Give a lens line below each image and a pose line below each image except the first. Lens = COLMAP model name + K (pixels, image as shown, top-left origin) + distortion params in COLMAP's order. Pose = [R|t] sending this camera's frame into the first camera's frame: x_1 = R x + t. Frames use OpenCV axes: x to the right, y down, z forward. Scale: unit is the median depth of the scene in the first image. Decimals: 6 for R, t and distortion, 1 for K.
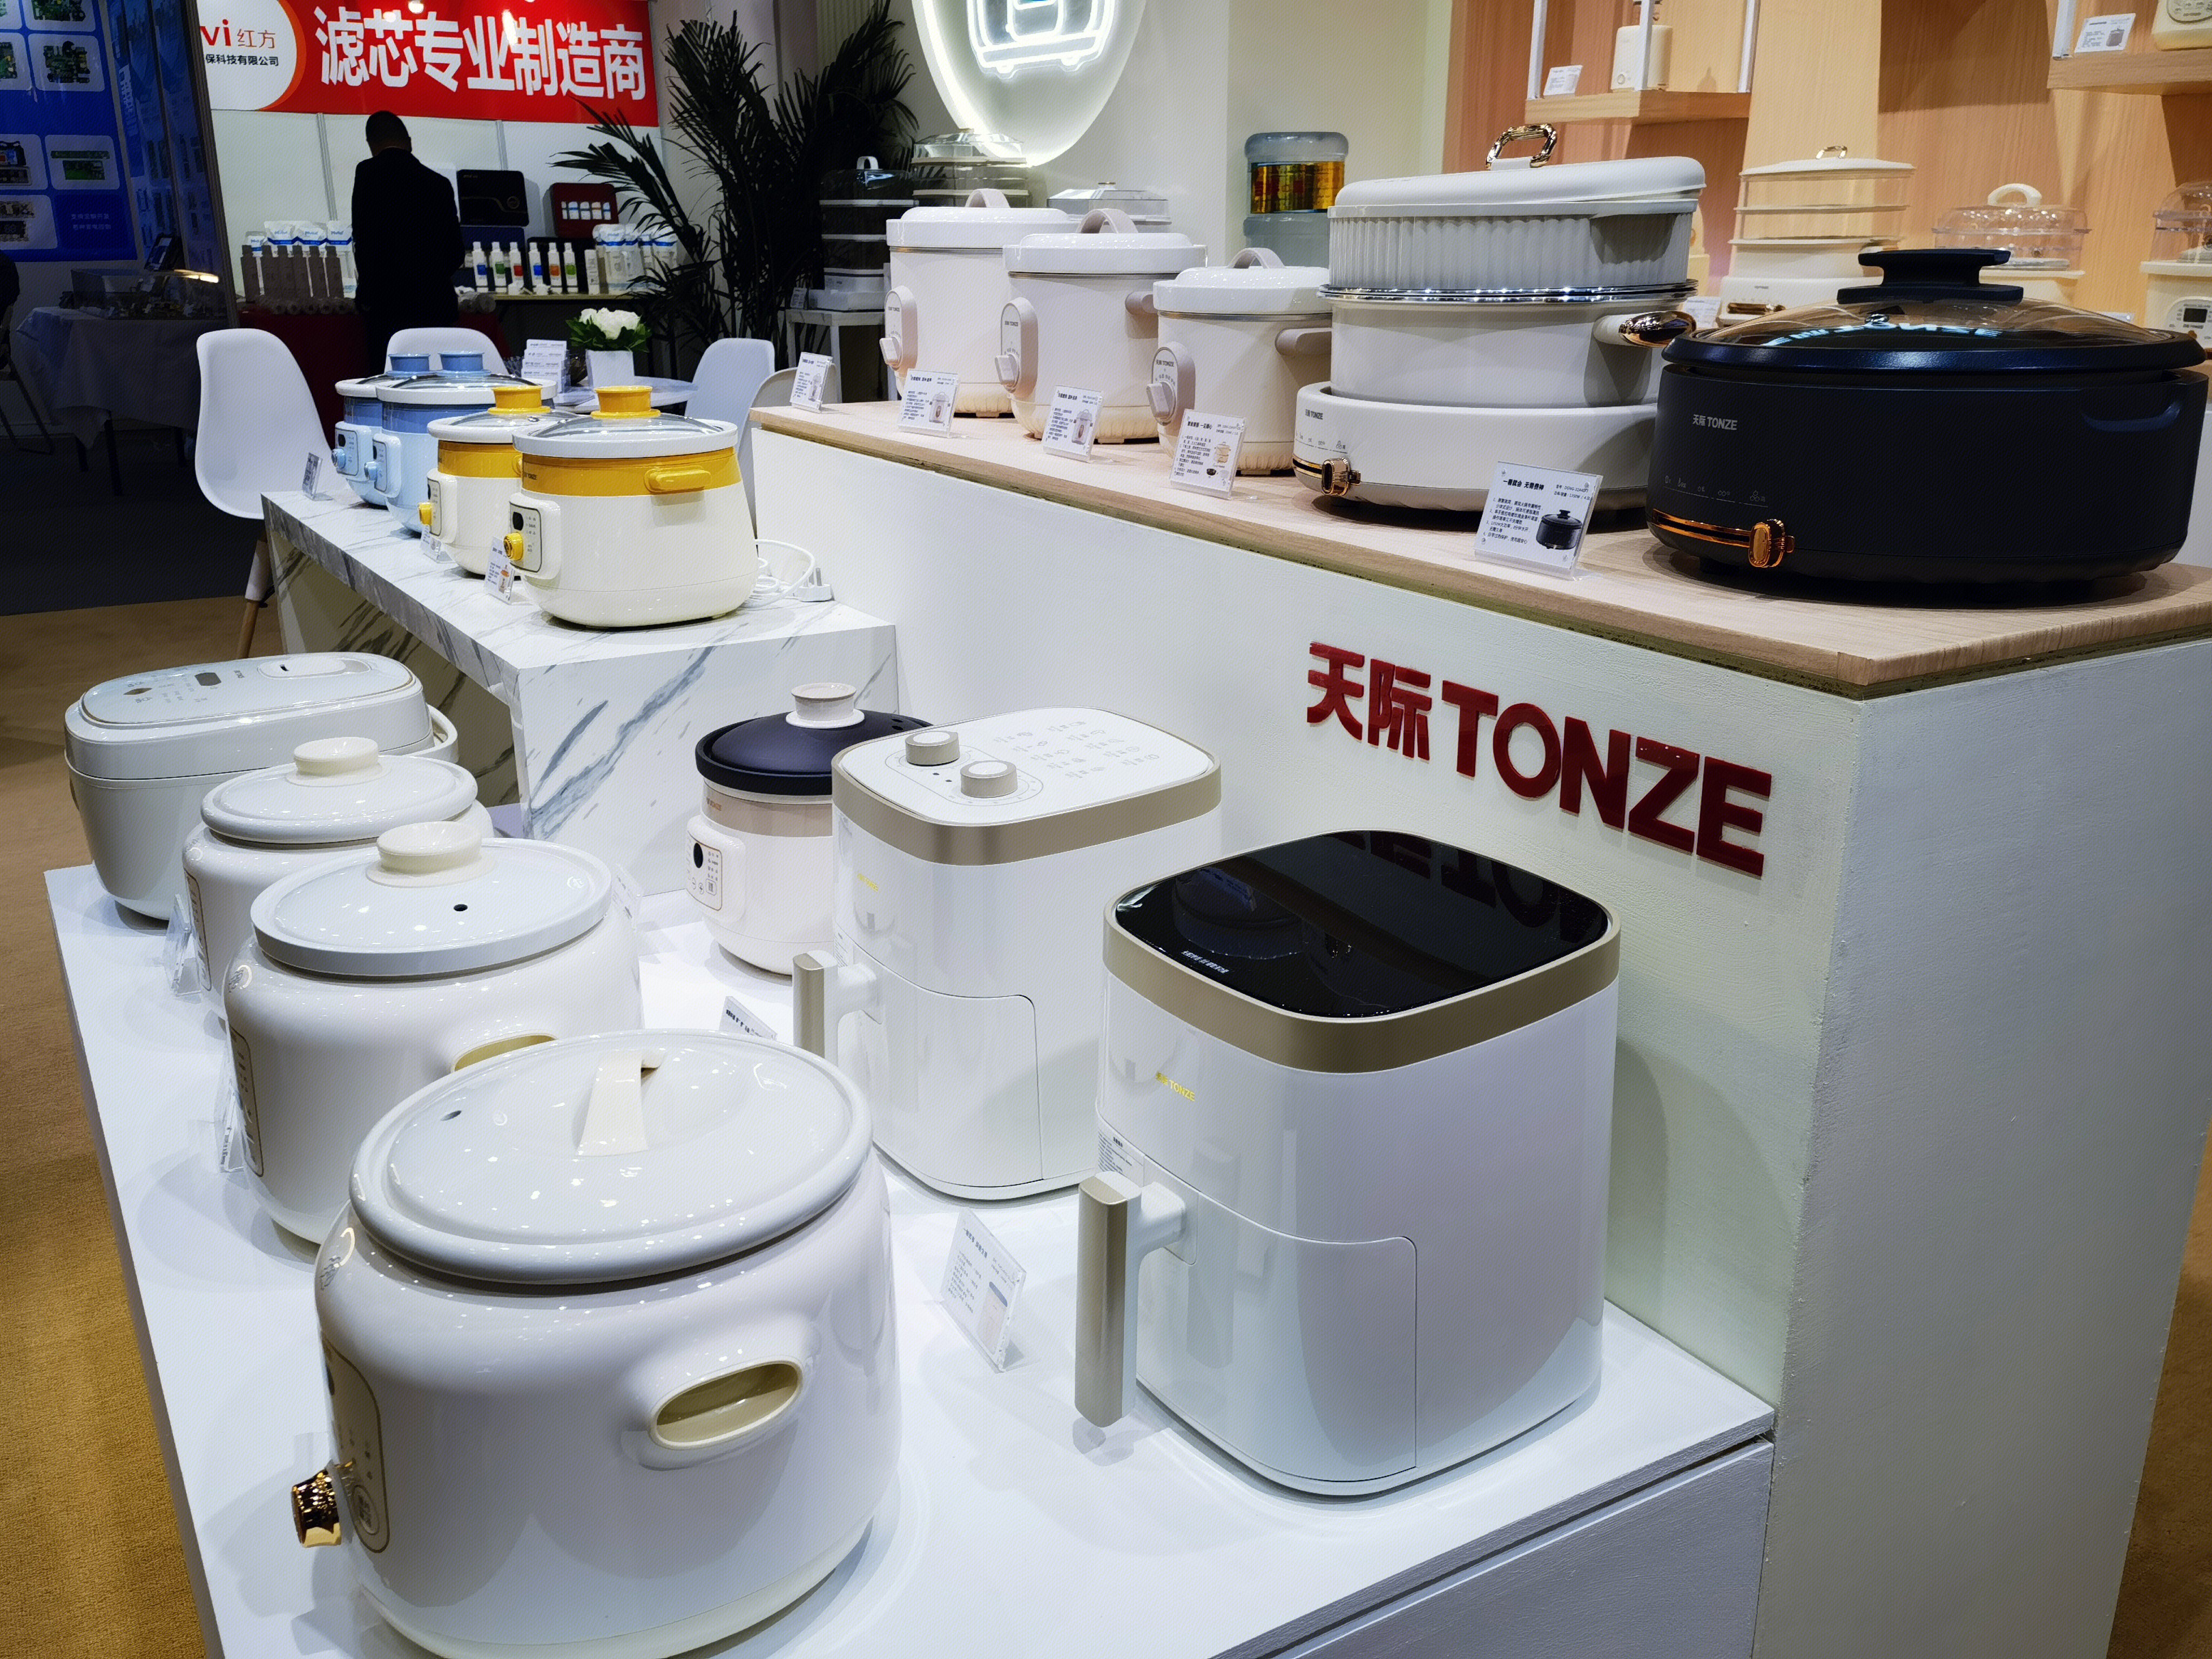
lens RADIAL K [[1904.8, 0, 1101.7], [0, 1904.8, 791.7], [0, 0, 1]] dist [0.173206, -0.215865]
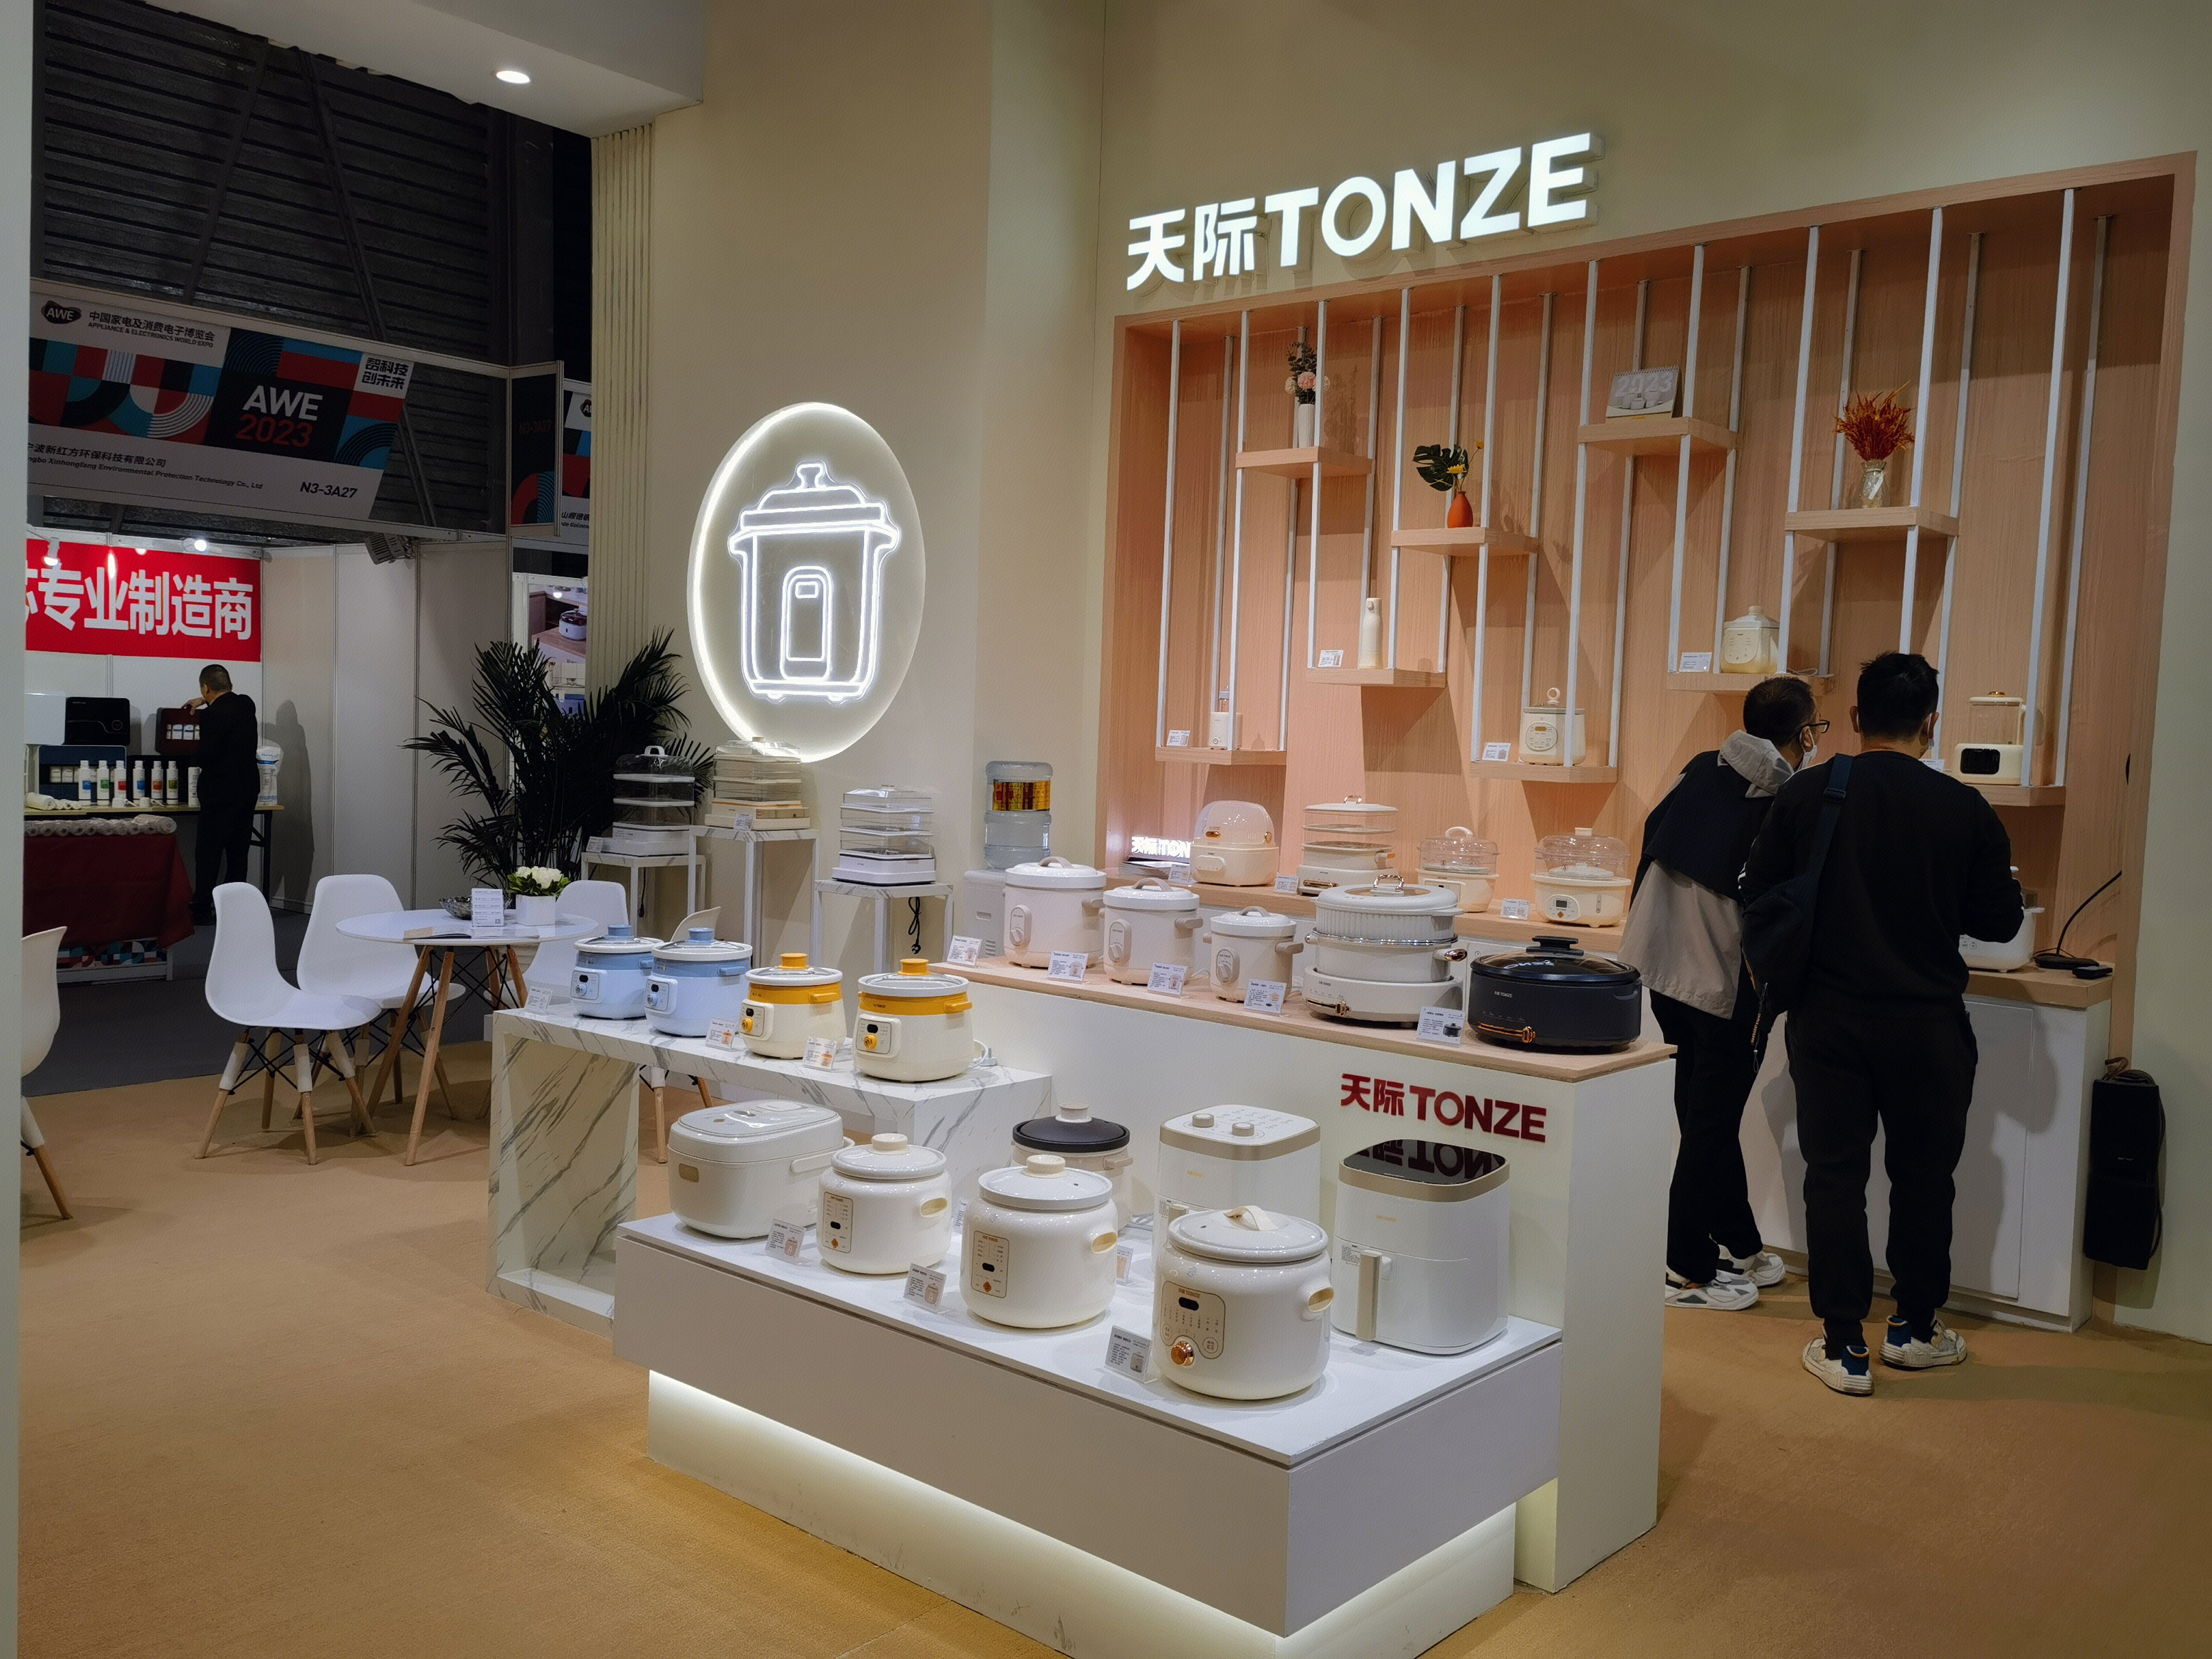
lens RADIAL K [[1899.6, 0, 1106.0], [0, 1899.6, 829.5], [0, 0, 1]] dist [0.029059, 0.001668]
pose [[0.949164, 0.013442, 0.314494, -0.230444], [0.056685, 0.975456, -0.212774, 0.029274], [-0.309635, 0.219784, 0.925106, -0.305850]]
